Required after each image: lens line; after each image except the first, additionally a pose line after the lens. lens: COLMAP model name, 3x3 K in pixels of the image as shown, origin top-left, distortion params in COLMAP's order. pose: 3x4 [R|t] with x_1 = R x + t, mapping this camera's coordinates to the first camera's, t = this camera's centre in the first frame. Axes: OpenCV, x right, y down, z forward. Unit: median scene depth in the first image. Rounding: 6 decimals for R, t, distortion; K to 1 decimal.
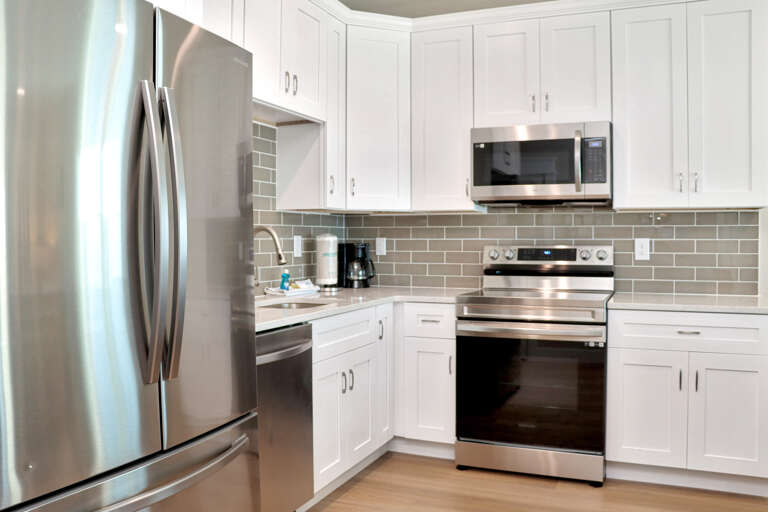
lens RADIAL K [[676.8, 0, 383.8], [0, 676.8, 250.3], [0, 0, 1]] dist [-0.110446, 0.070116]
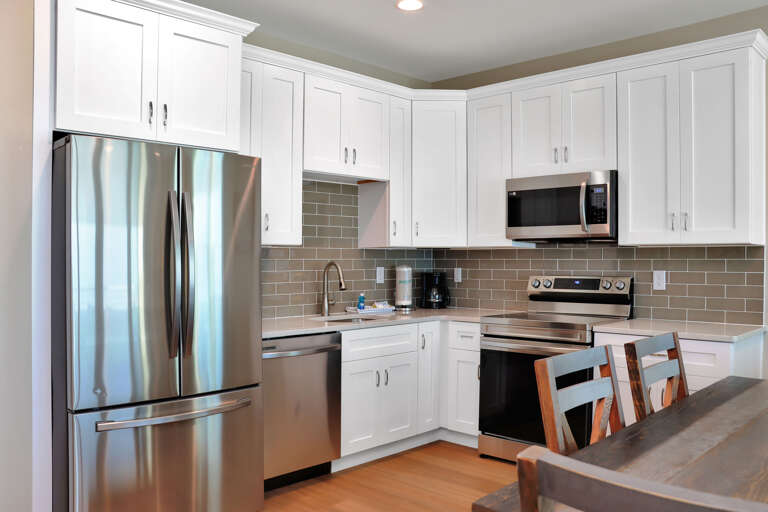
lens RADIAL K [[676.8, 0, 385.7], [0, 676.8, 260.7], [0, 0, 1]] dist [-0.110446, 0.070116]
pose [[0.929306, -0.000003, -0.369310, 0.385116], [-0.004708, 0.999919, -0.011853, -0.019603], [0.369280, 0.012754, 0.929231, -0.209436]]
